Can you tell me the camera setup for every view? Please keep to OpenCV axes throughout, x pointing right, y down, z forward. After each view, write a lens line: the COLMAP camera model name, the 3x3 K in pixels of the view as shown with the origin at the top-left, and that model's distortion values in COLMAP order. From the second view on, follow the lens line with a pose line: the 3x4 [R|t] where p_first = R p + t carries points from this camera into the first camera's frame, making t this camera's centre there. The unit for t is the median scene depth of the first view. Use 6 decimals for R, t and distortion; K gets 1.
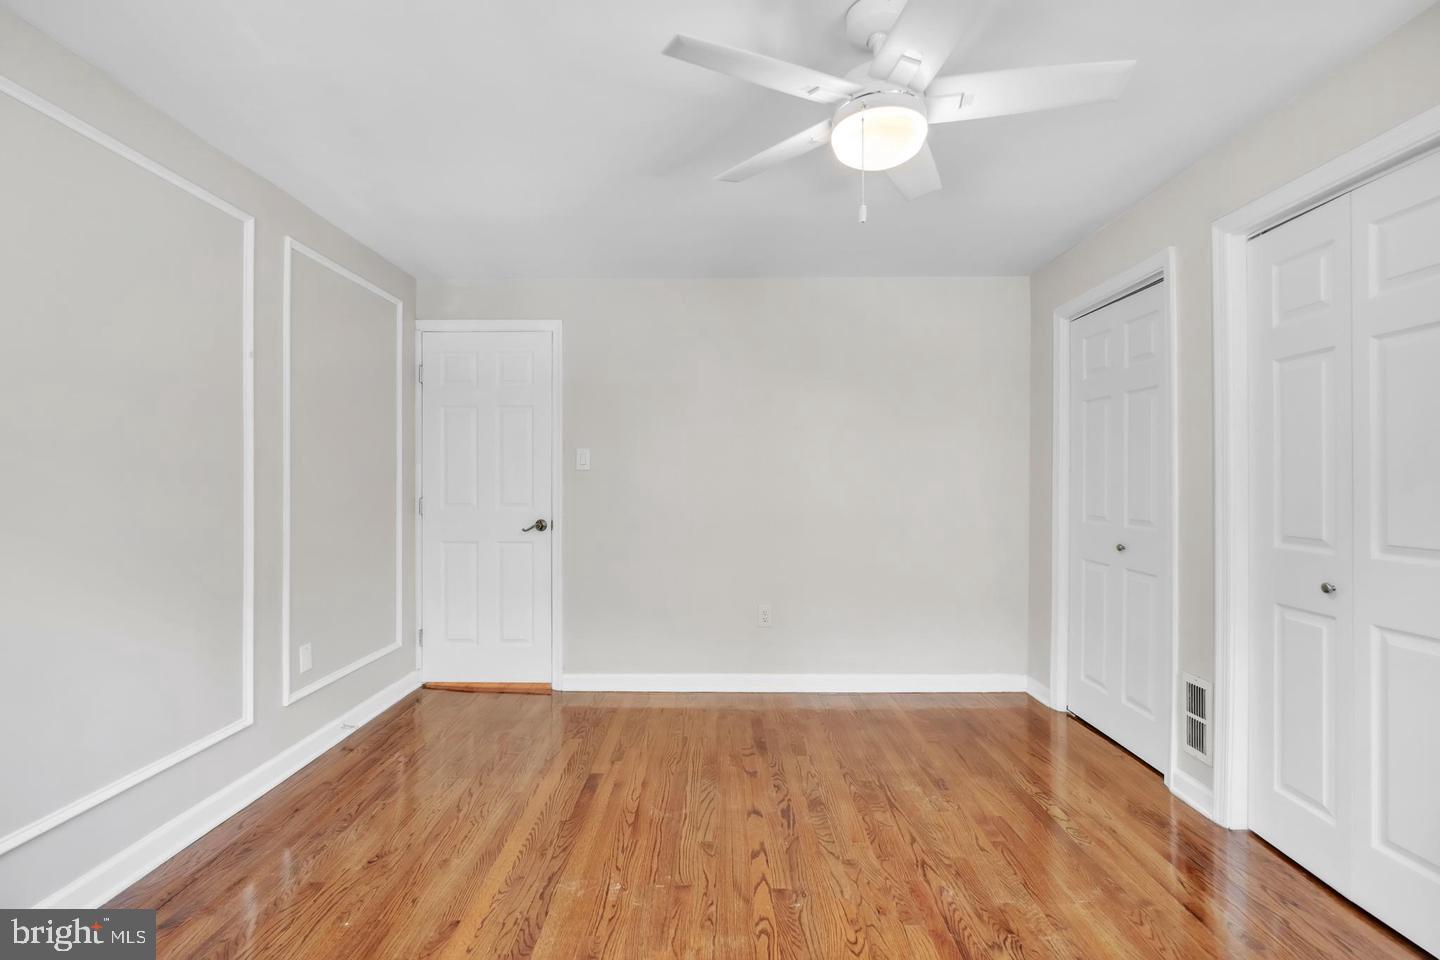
lens RADIAL K [[564.4, 0, 720.0], [0, 564.4, 480.0], [0, 0, 1]] dist [-0.000208, -0.000022]
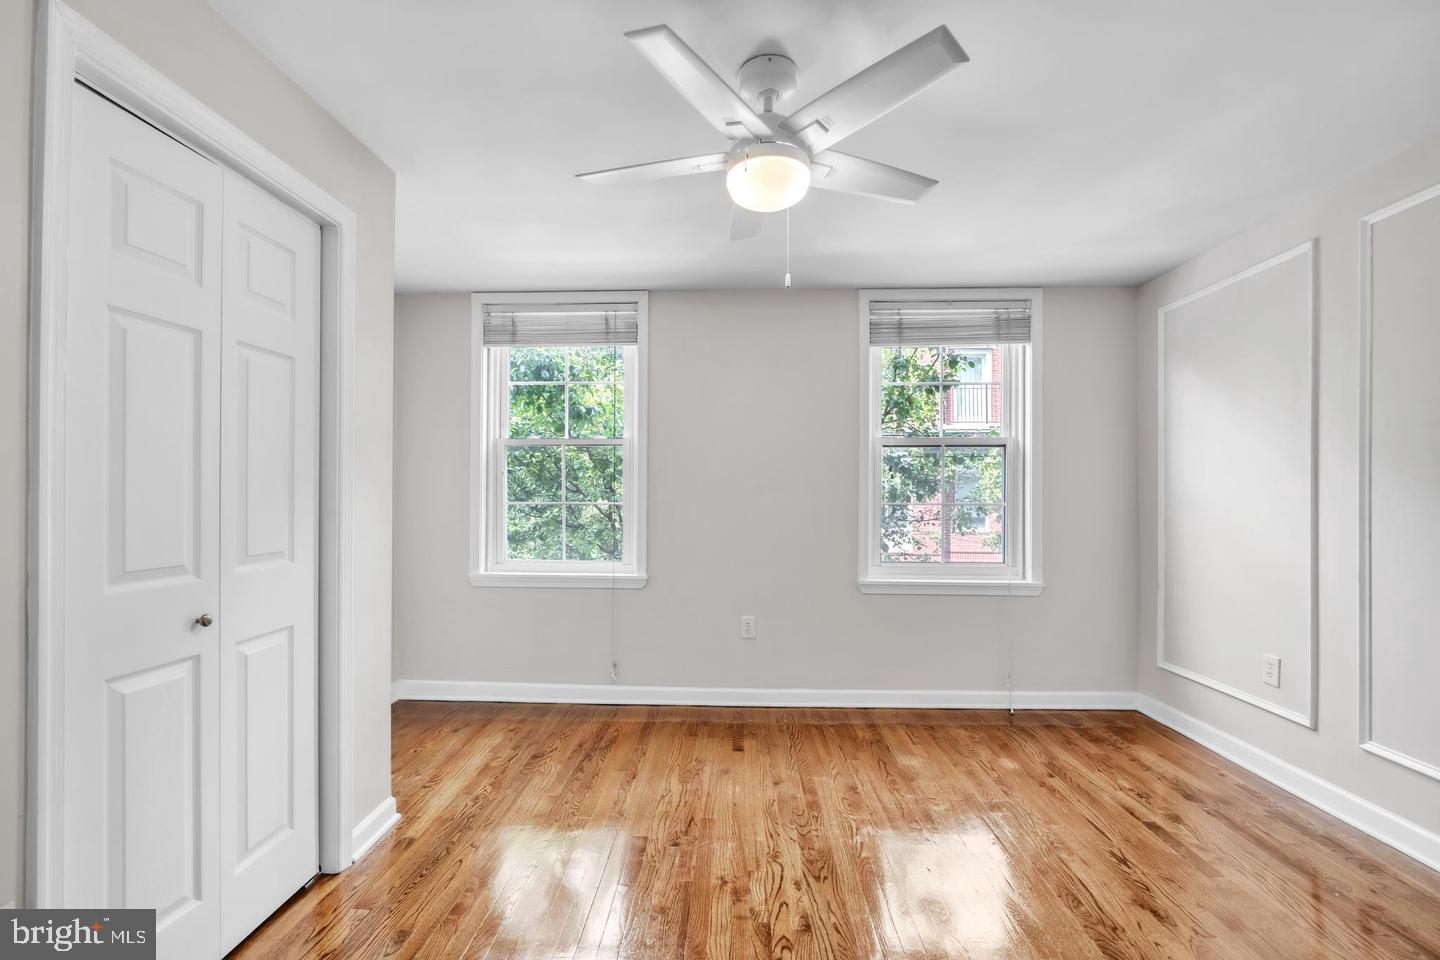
lens RADIAL K [[564.4, 0, 720.0], [0, 564.4, 480.0], [0, 0, 1]] dist [-0.000208, -0.000022]
pose [[-0.999676, -0.003697, 0.025182, 0.330348], [-0.003770, 0.999989, -0.002860, -0.019647], [-0.025171, -0.002954, -0.999679, 2.010151]]
